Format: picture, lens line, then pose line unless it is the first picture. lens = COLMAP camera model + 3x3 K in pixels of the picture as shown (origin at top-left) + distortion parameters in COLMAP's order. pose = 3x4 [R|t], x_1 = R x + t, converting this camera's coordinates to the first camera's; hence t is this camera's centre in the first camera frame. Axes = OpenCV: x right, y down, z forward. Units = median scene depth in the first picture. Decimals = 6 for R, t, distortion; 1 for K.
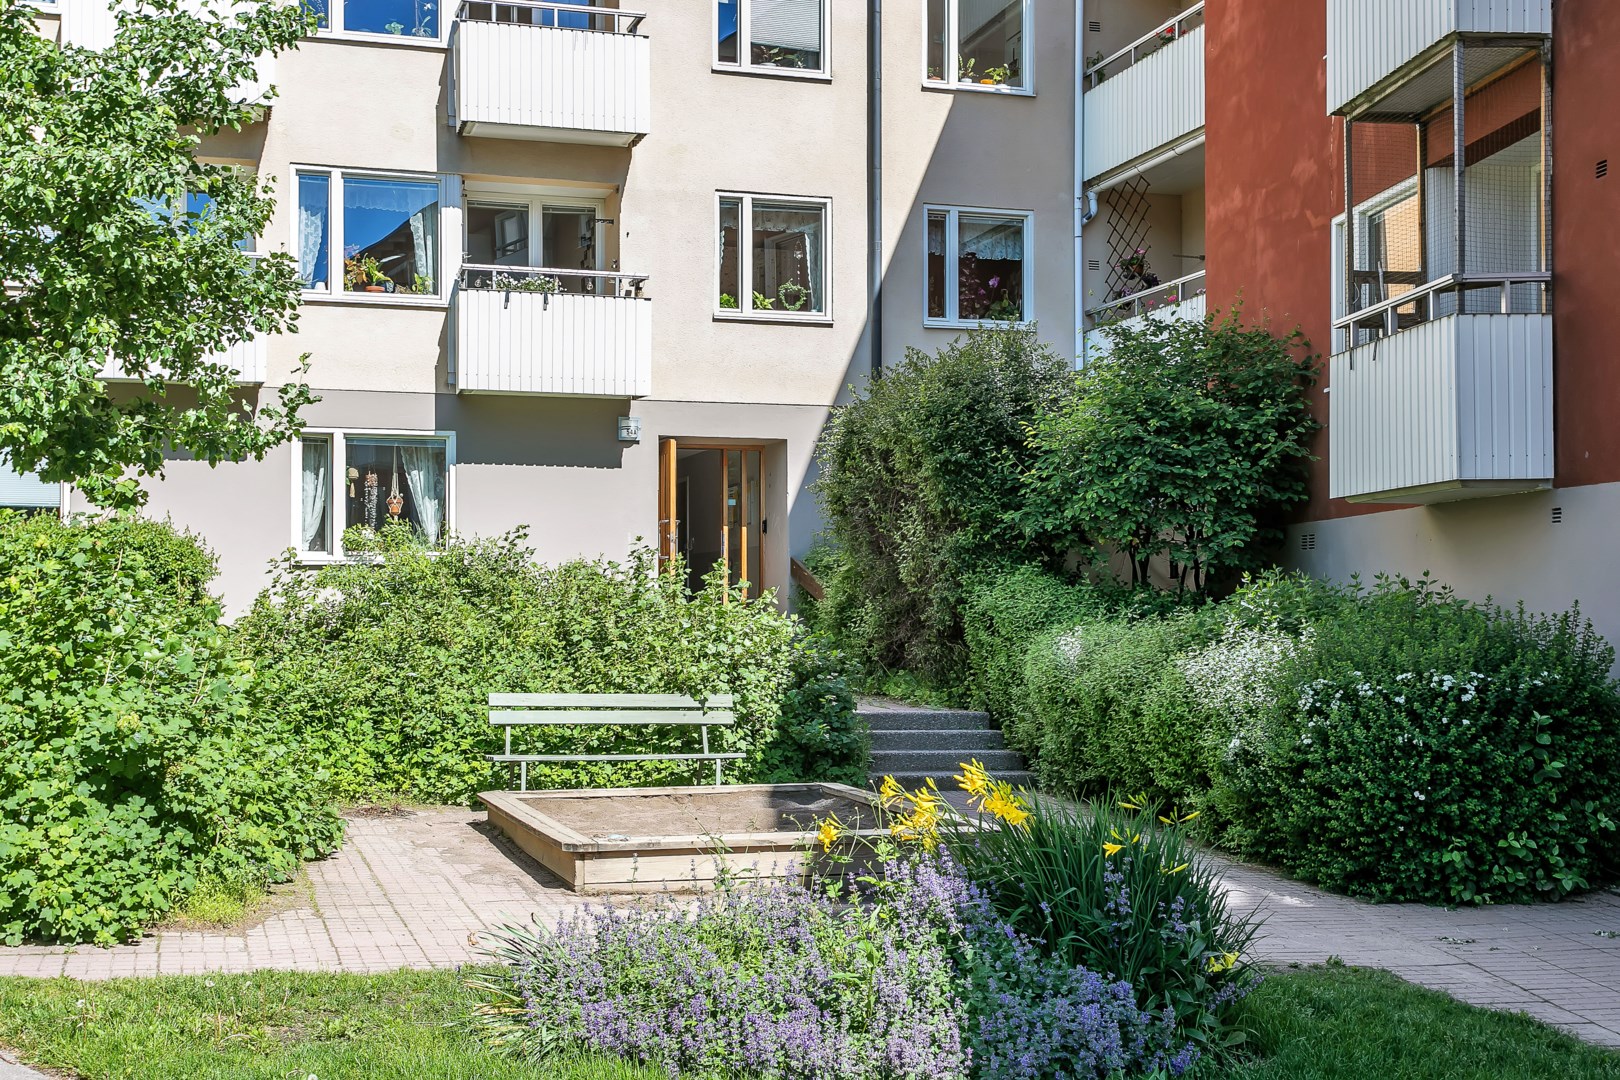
lens RADIAL K [[1960.6, 0, 810.0], [0, 1960.6, 540.0], [0, 0, 1]] dist [0.006538, 0.002530]
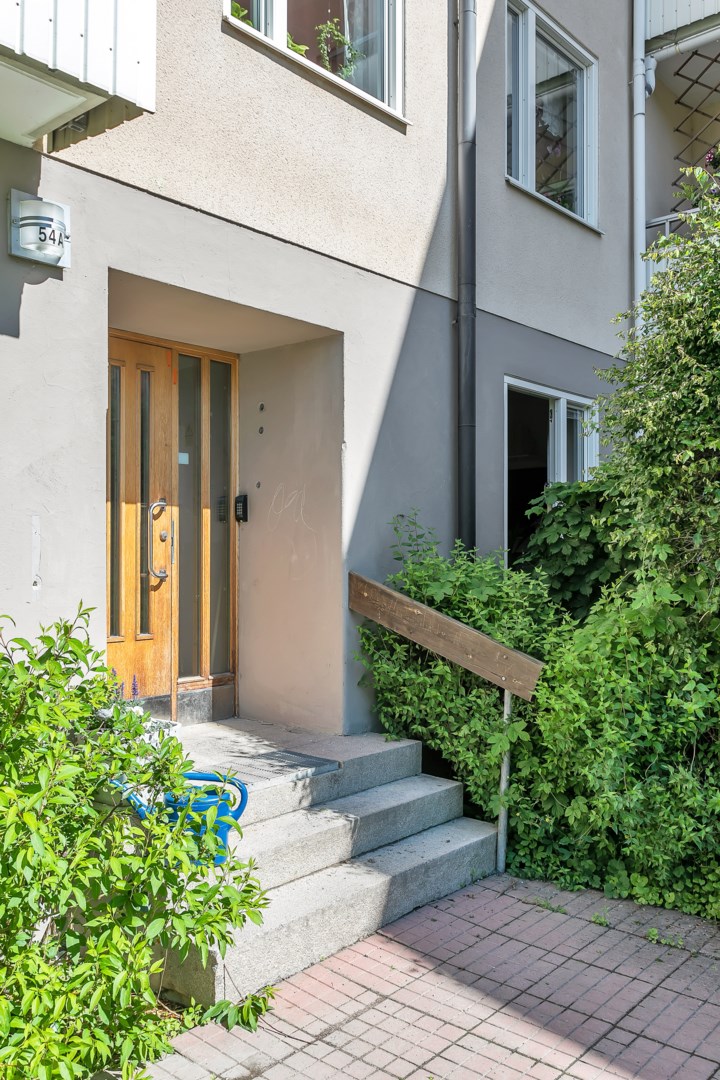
lens RADIAL K [[893.0, 0, 360.0], [0, 893.0, 540.0], [0, 0, 1]] dist [-0.008338, -0.007083]
pose [[0.851972, 0.006456, 0.523548, -0.123949], [-0.019659, 0.999613, 0.019664, -0.003988], [-0.523219, -0.027045, 0.851769, 0.806702]]
